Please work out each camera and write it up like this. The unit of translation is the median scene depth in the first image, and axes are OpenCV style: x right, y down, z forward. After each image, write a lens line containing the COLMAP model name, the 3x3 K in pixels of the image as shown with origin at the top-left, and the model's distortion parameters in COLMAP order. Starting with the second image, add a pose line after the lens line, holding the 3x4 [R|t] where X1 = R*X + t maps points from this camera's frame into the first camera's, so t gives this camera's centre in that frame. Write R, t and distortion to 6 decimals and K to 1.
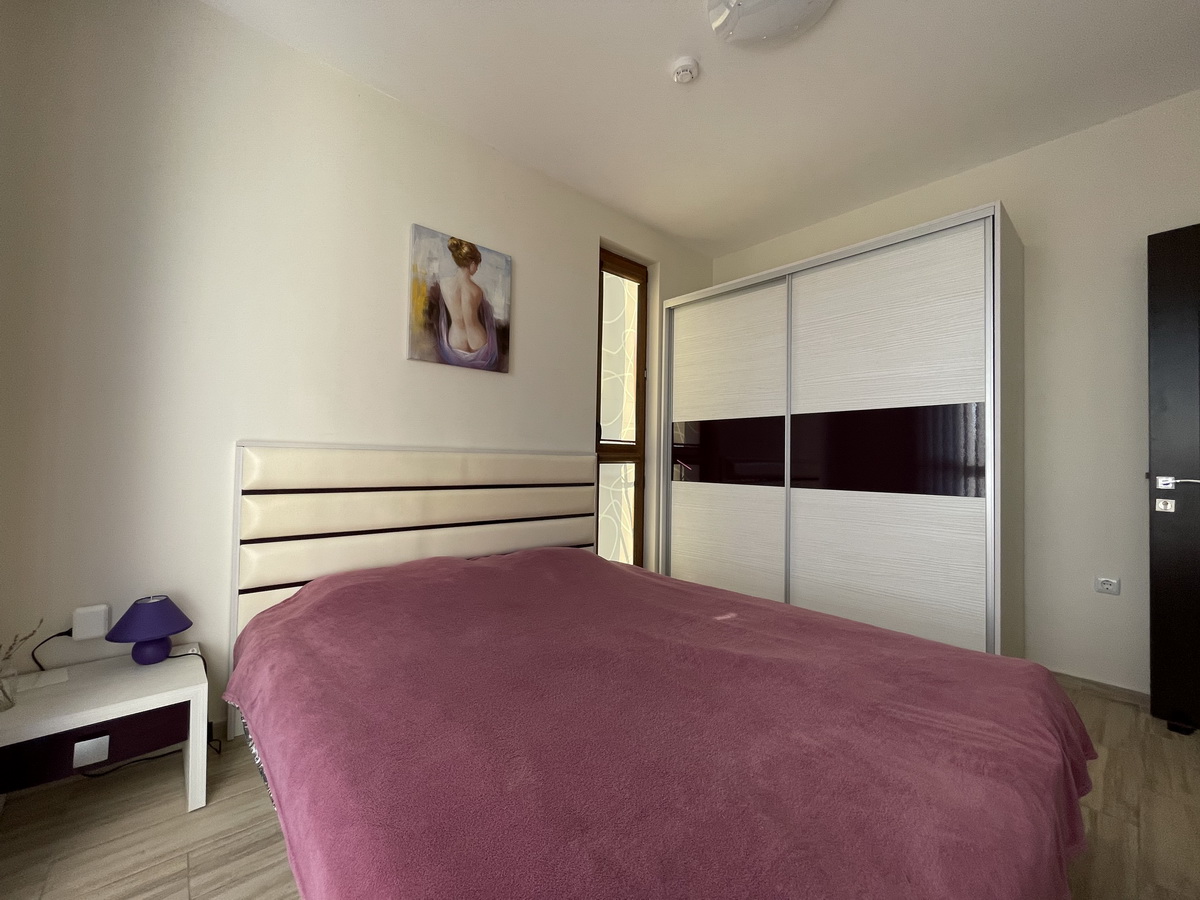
lens RADIAL K [[485.2, 0, 601.8], [0, 485.2, 448.8], [0, 0, 1]] dist [-0.003297, -0.000040]
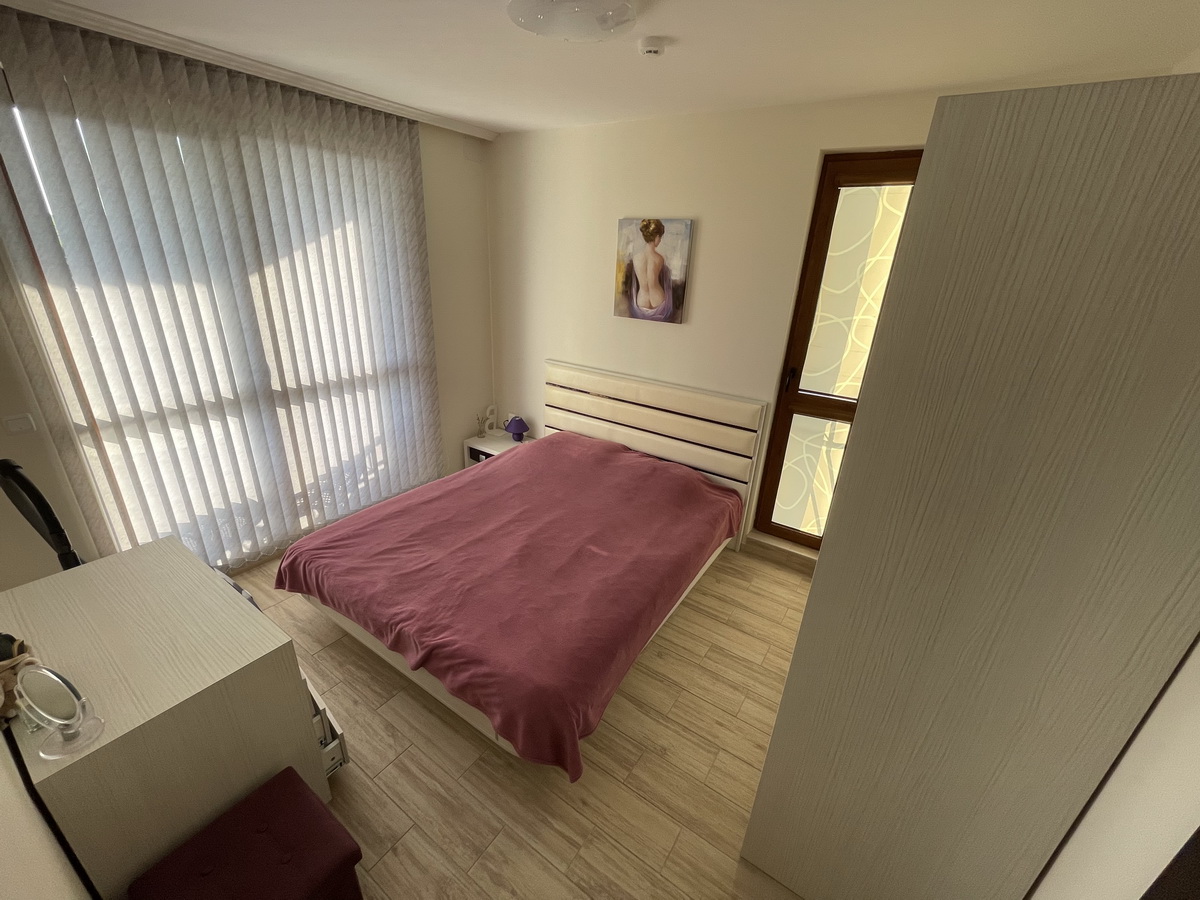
lens RADIAL K [[485.2, 0, 600.1], [0, 485.2, 450.6], [0, 0, 1]] dist [-0.003297, -0.000040]
pose [[0.242084, 0.359961, -0.901012, 1.049539], [-0.022285, 0.930452, 0.365735, -0.322254], [0.969999, -0.068459, 0.233270, 0.518786]]
